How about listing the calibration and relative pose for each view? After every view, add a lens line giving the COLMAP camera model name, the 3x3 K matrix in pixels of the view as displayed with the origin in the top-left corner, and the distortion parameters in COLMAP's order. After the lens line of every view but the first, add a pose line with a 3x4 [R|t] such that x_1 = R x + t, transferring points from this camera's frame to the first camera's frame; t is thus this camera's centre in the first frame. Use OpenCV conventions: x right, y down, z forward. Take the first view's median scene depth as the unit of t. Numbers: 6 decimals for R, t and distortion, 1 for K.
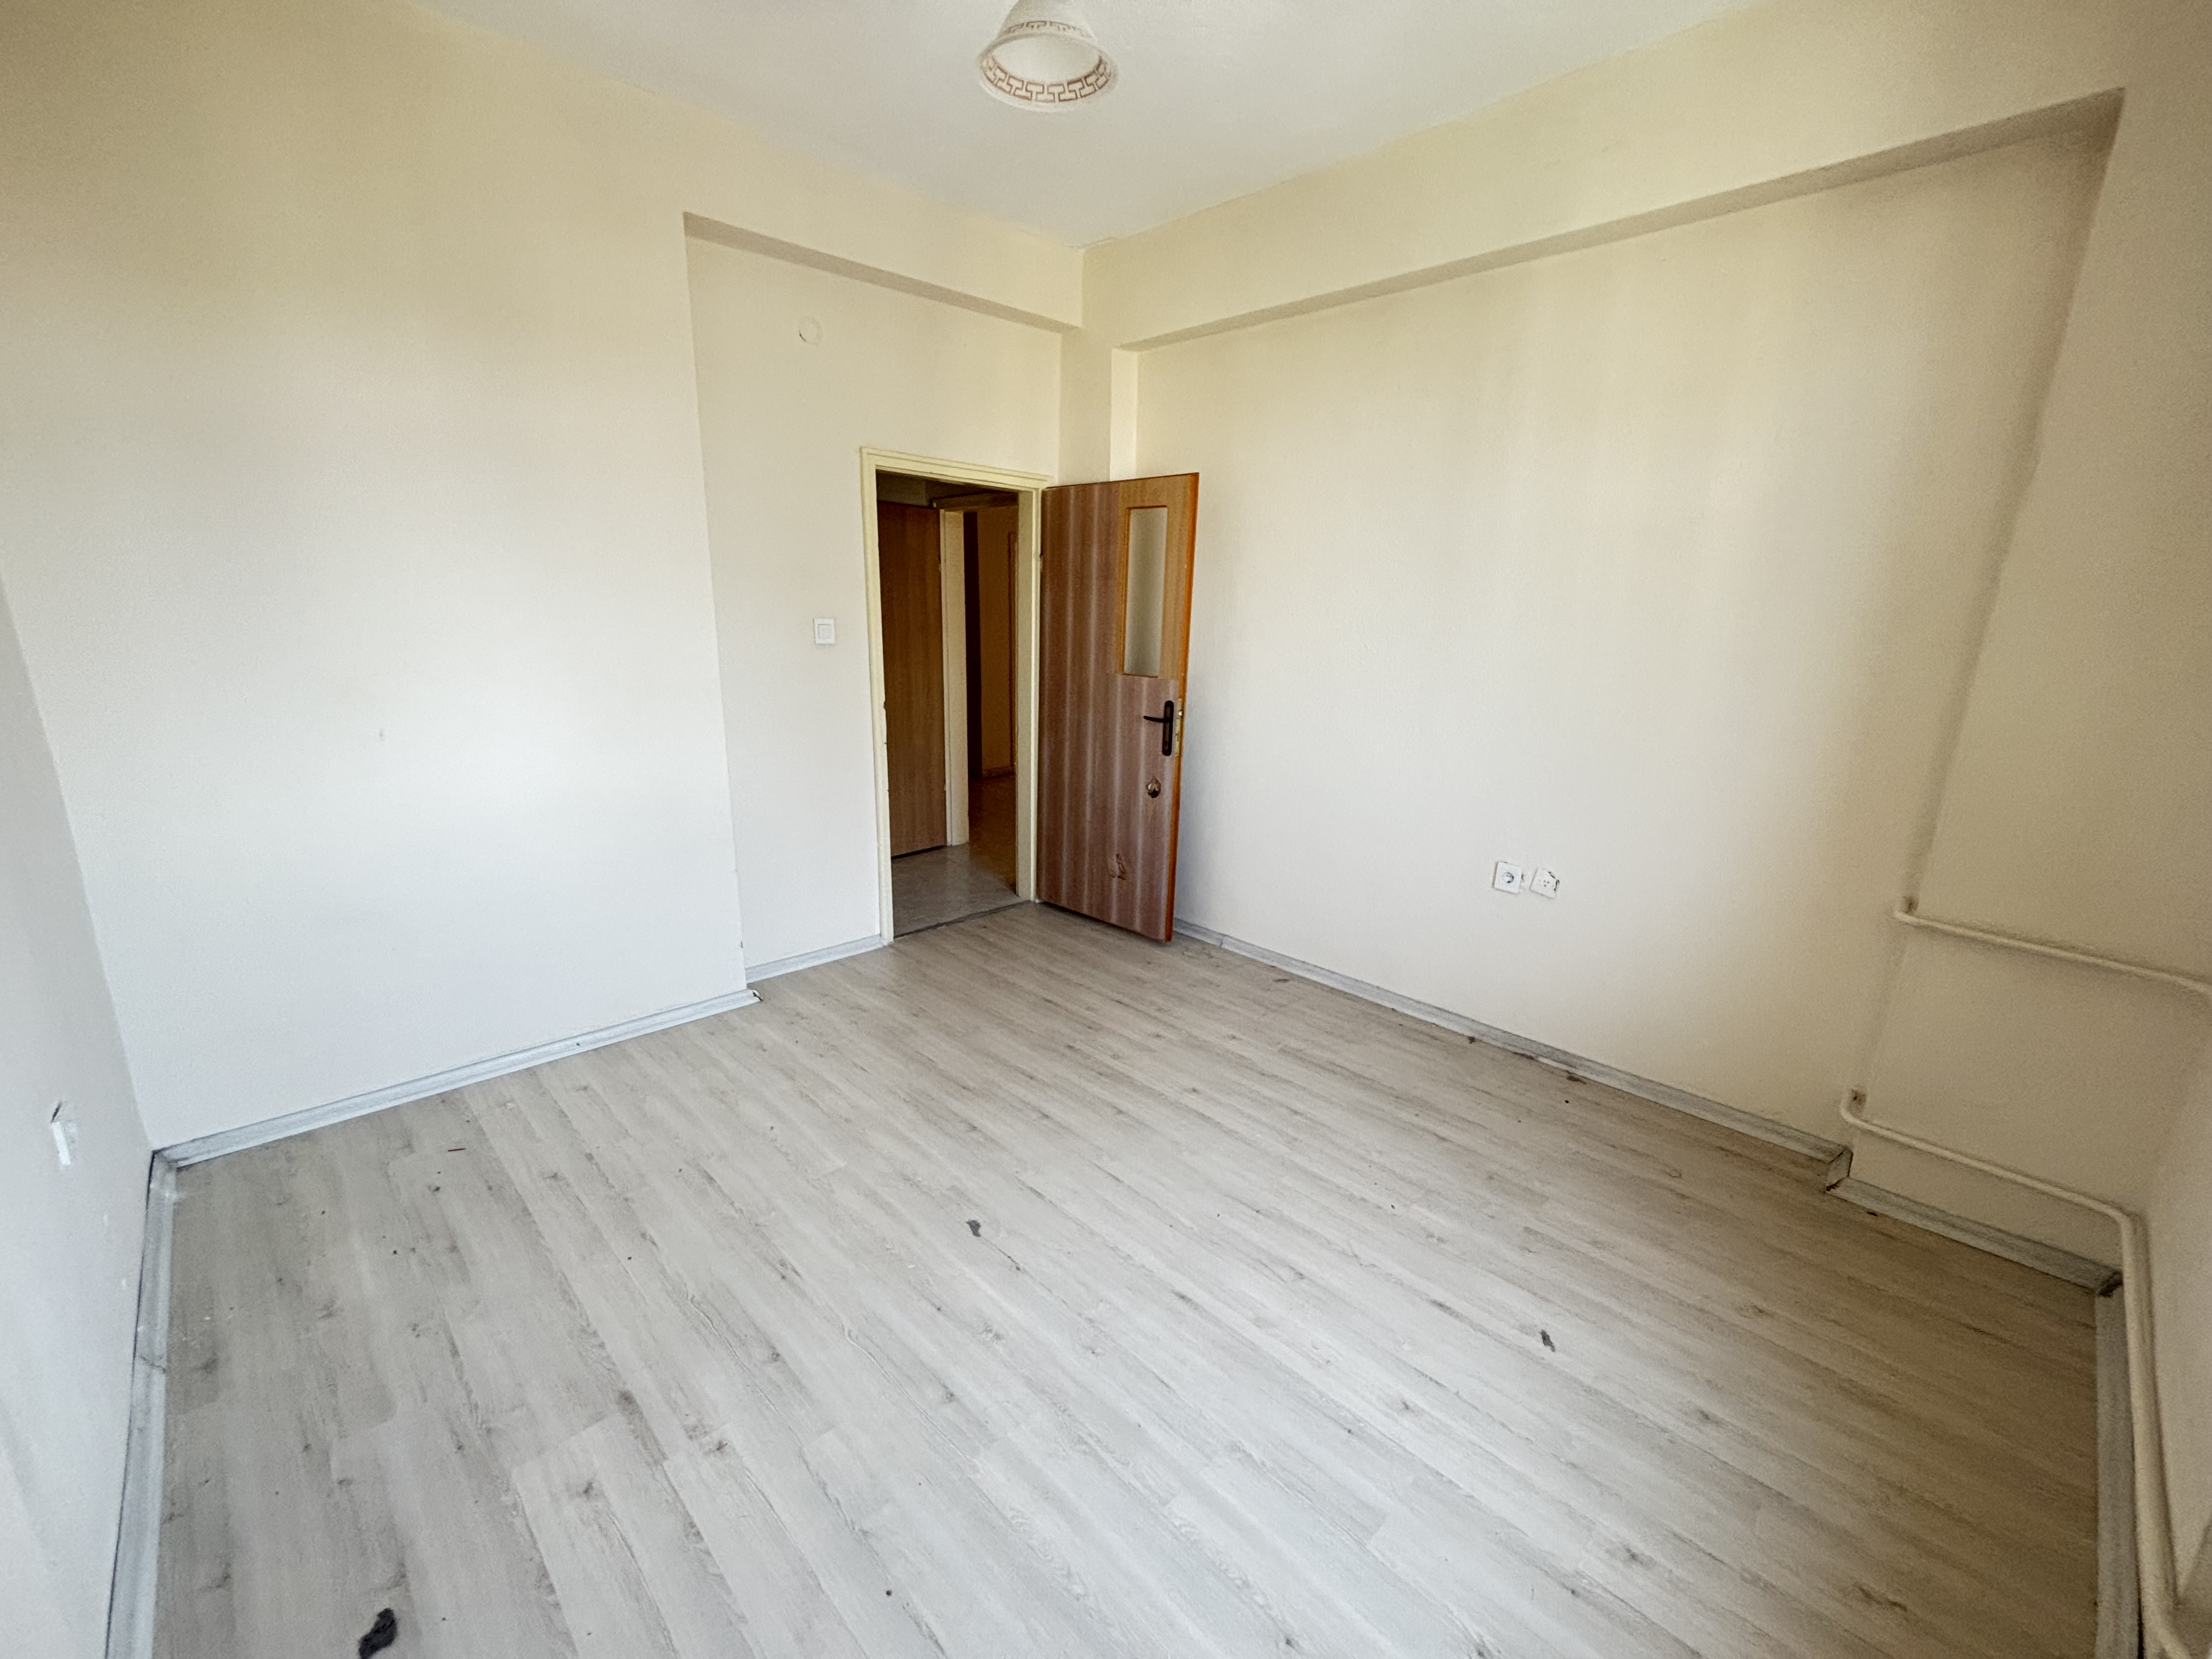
lens RADIAL K [[899.2, 0, 1097.4], [0, 899.2, 827.9], [0, 0, 1]] dist [0.000253, -0.000497]
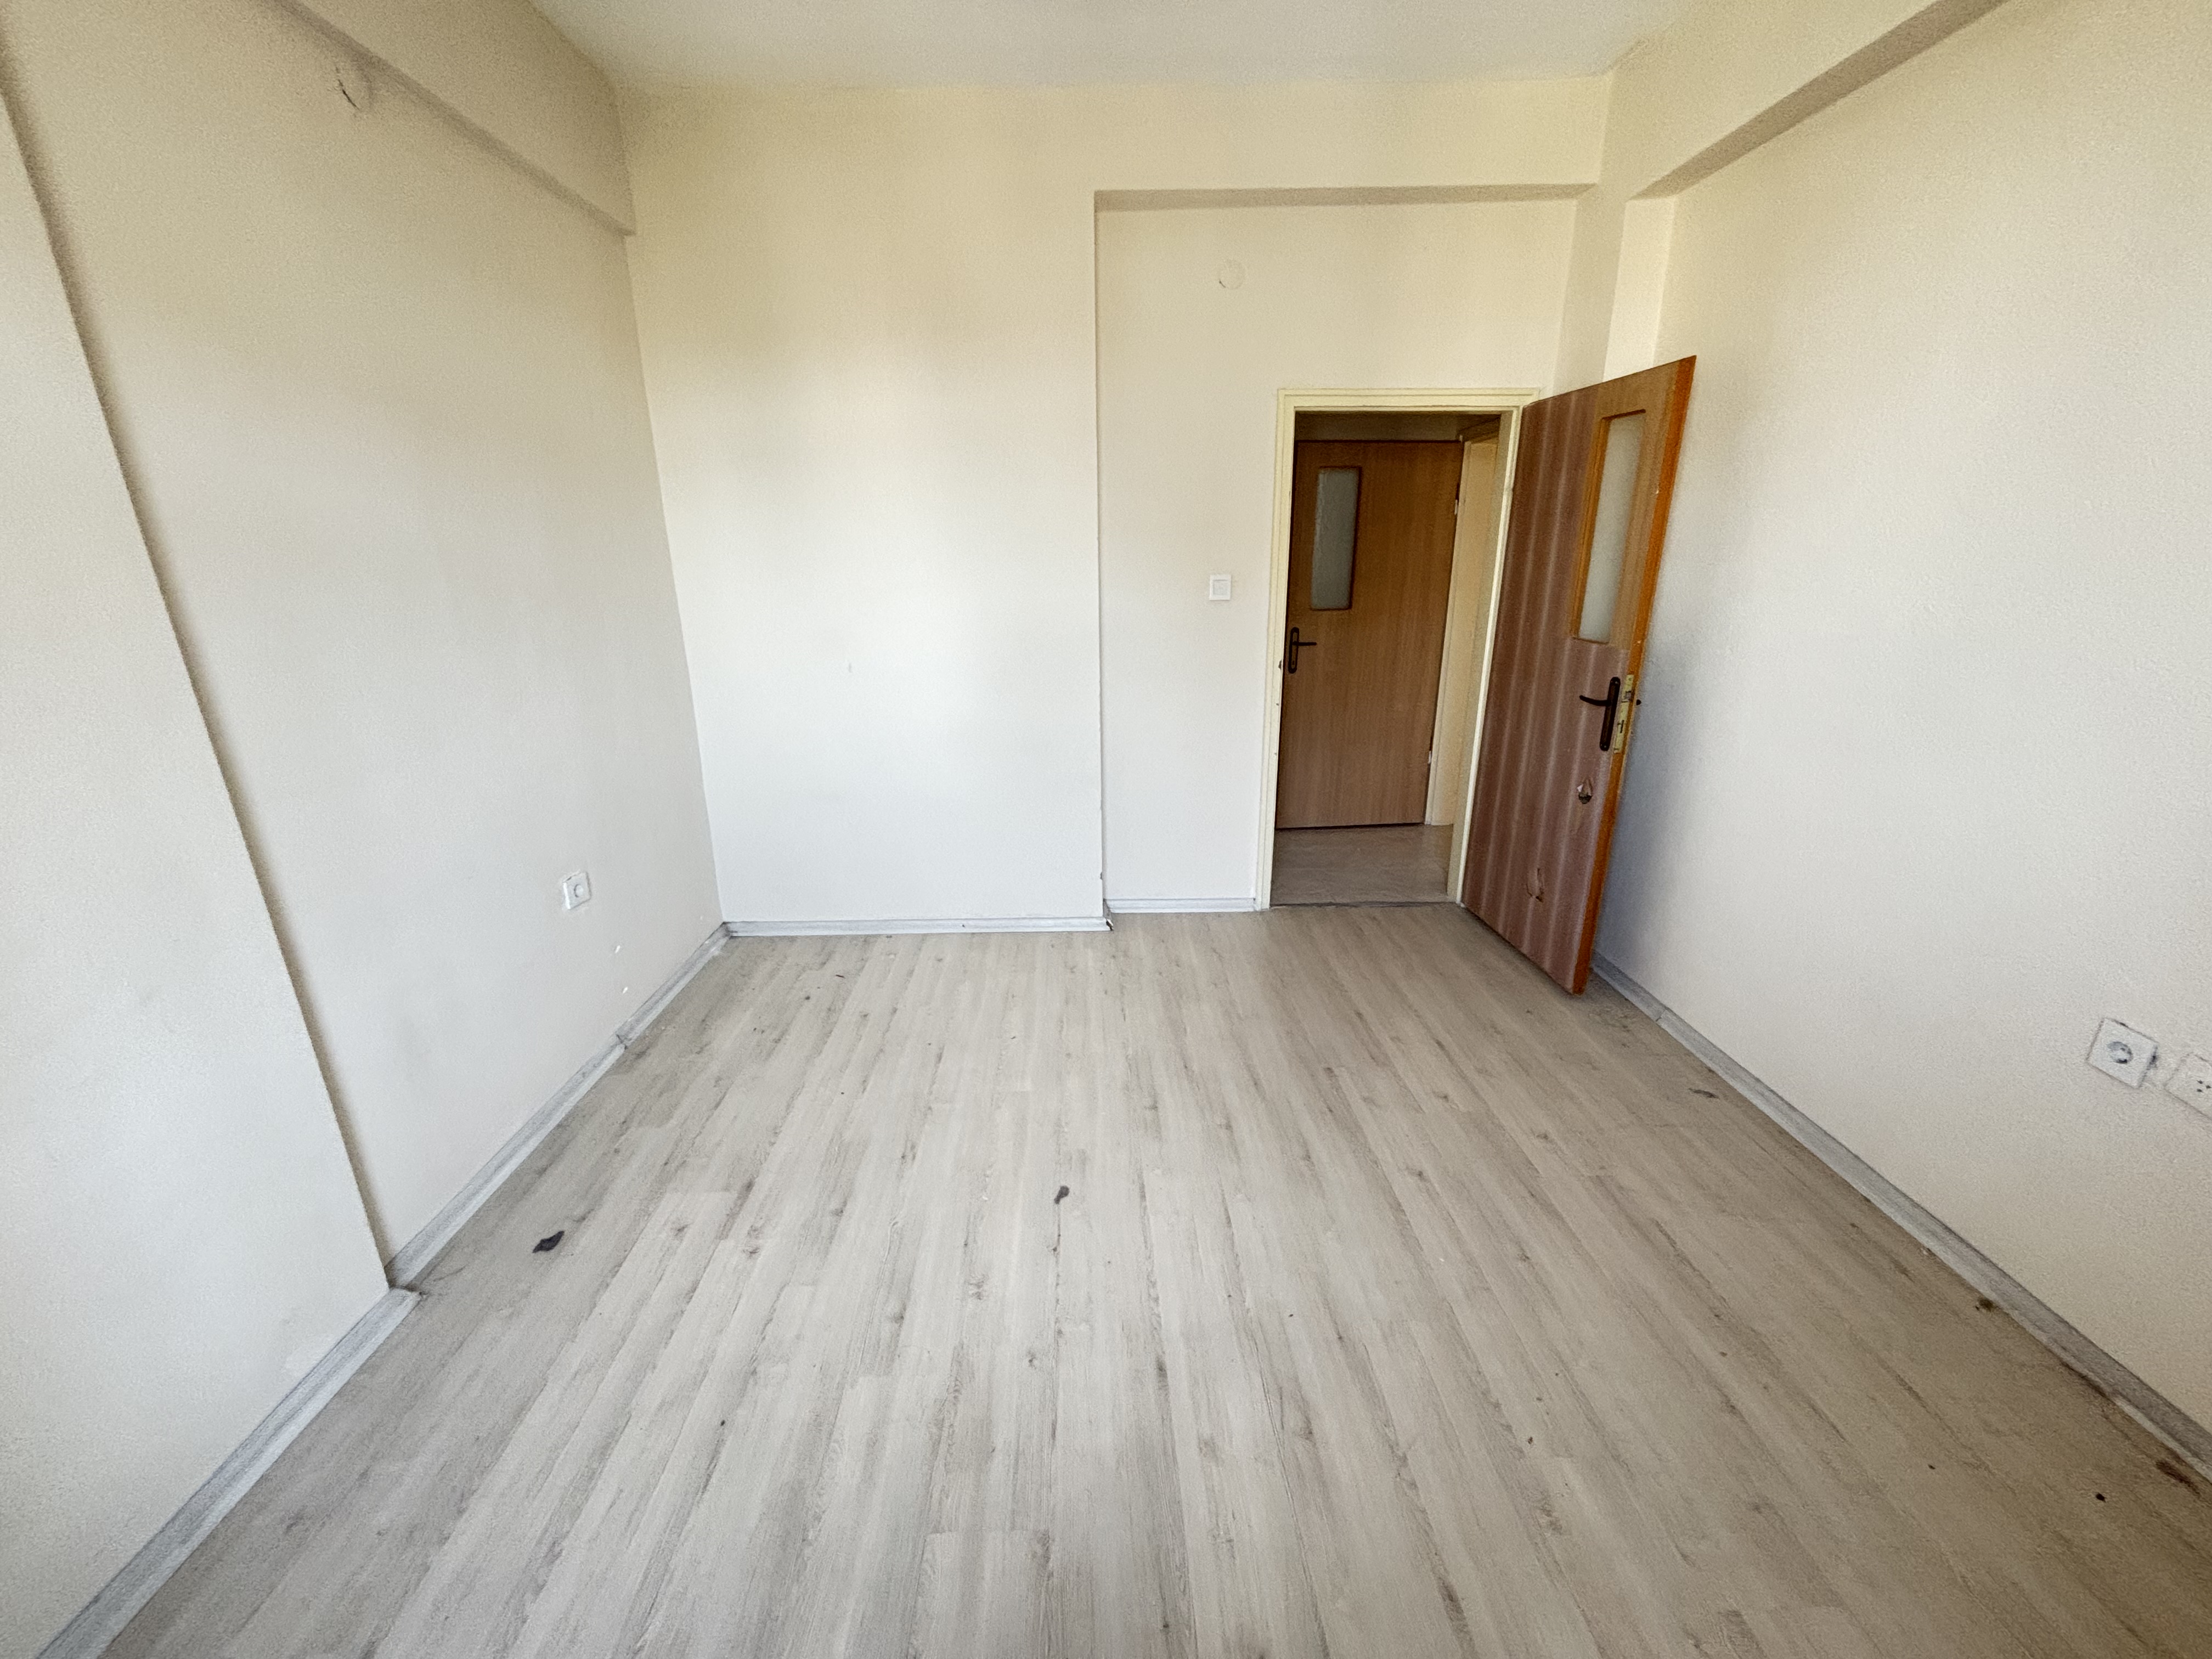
lens RADIAL K [[884.2, 0, 990.6], [0, 884.2, 814.1], [0, 0, 1]] dist [-0.000740, -0.000066]
pose [[0.730660, 0.168917, -0.661515, 0.254521], [-0.141433, 0.985341, 0.095389, -0.034314], [0.667931, 0.023863, 0.743840, 0.141956]]
